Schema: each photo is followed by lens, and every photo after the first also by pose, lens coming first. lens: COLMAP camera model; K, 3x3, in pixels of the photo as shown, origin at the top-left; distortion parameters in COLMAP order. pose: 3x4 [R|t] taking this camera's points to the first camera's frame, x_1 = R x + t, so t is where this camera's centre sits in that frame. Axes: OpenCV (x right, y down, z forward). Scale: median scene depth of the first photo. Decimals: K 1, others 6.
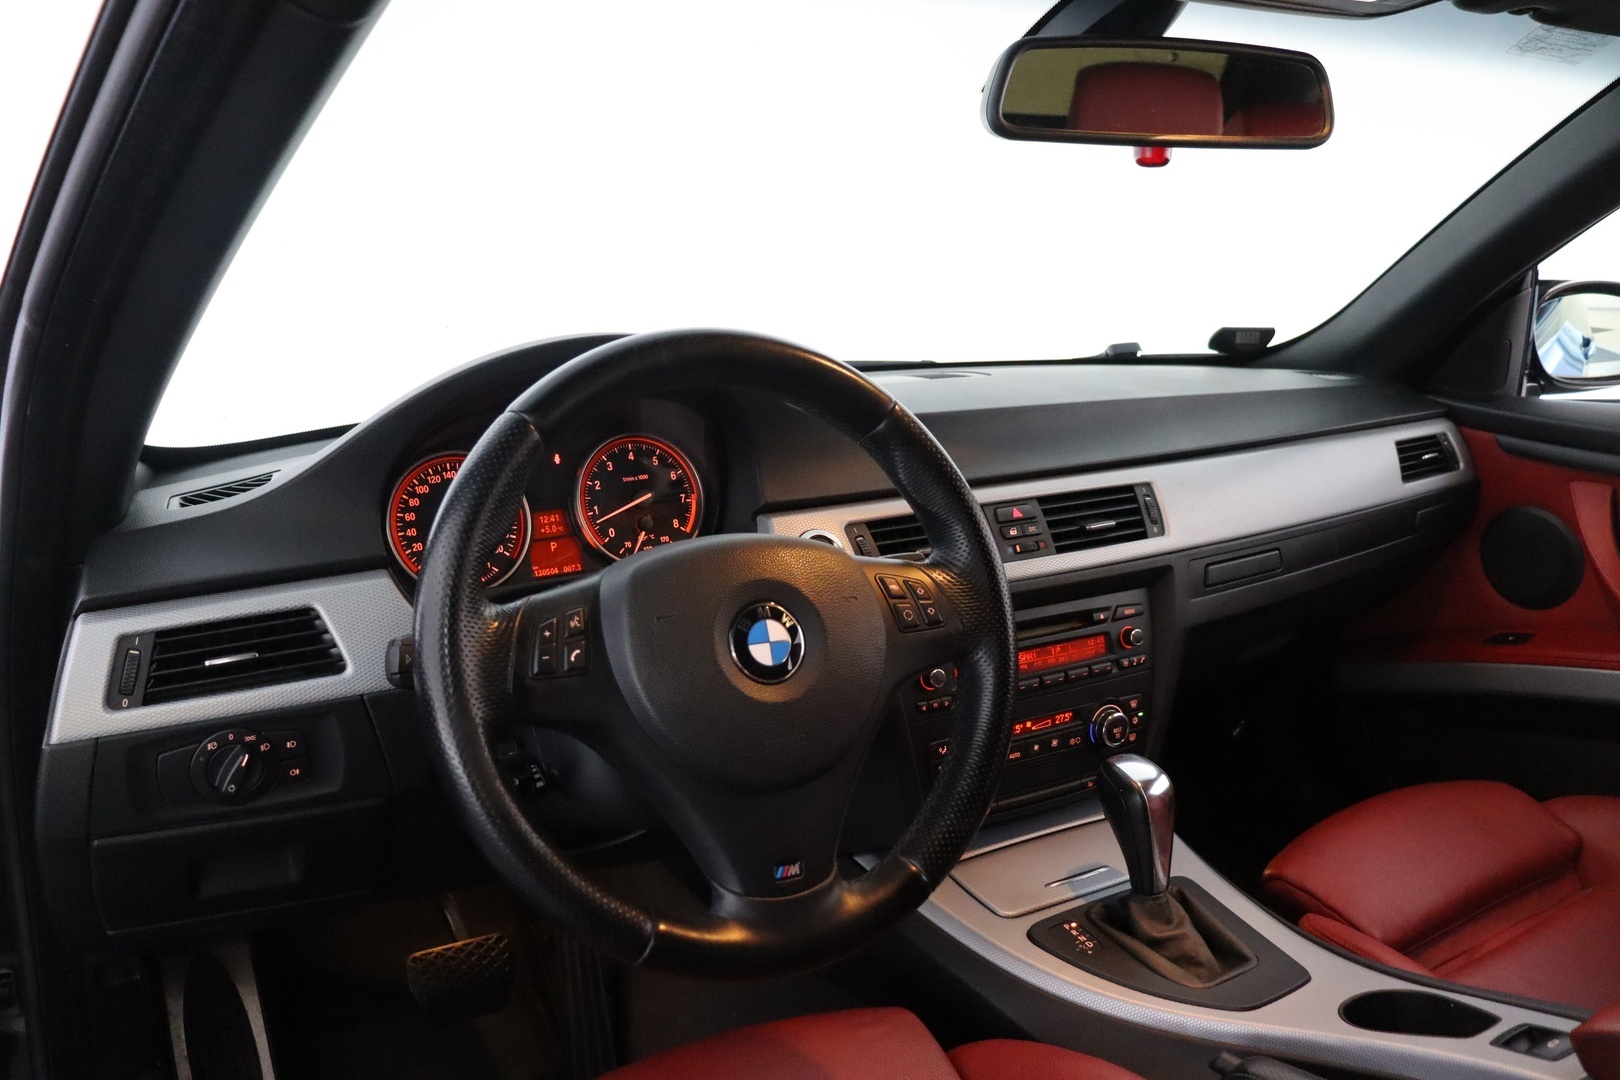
lens RADIAL K [[1390.5, 0, 810.7], [0, 1390.5, 544.3], [0, 0, 1]] dist [-0.011102, -0.005781]
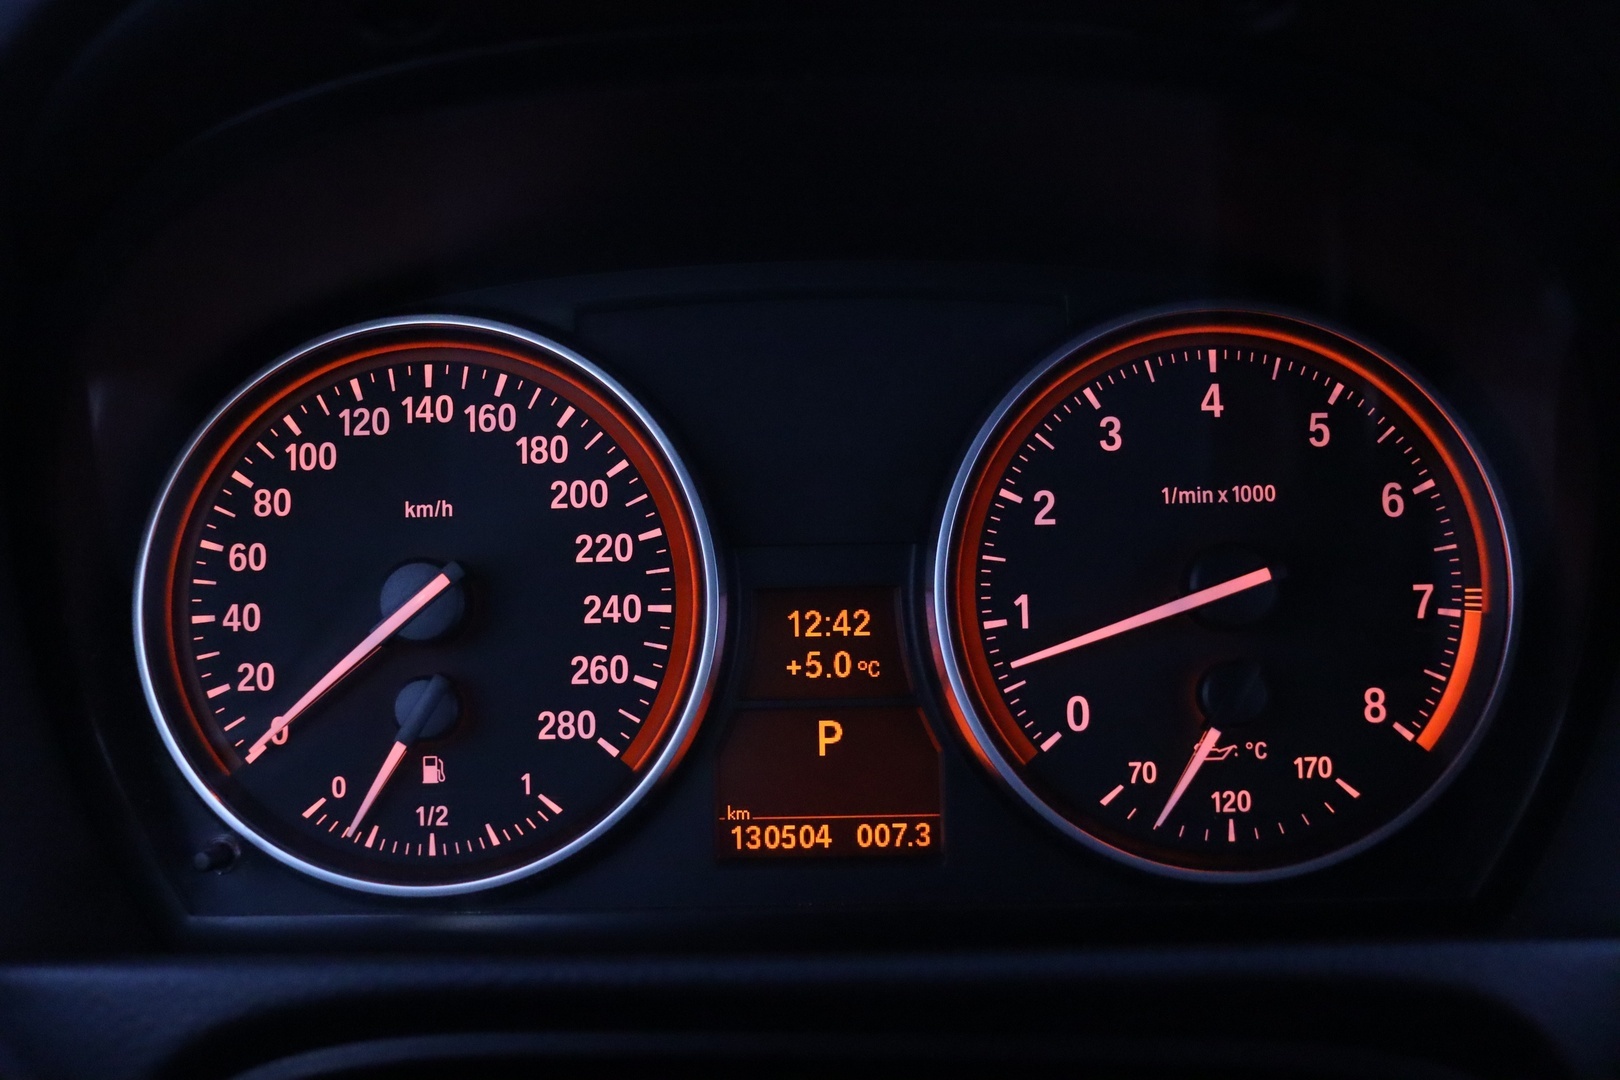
lens RADIAL K [[1797.8, 0, 809.5], [0, 1797.8, 538.4], [0, 0, 1]] dist [-0.115359, 0.000000]
pose [[0.845079, 0.122954, -0.520311, -0.025680], [-0.115531, 0.992200, 0.046823, -0.045687], [0.522010, 0.020543, 0.852692, 0.694479]]
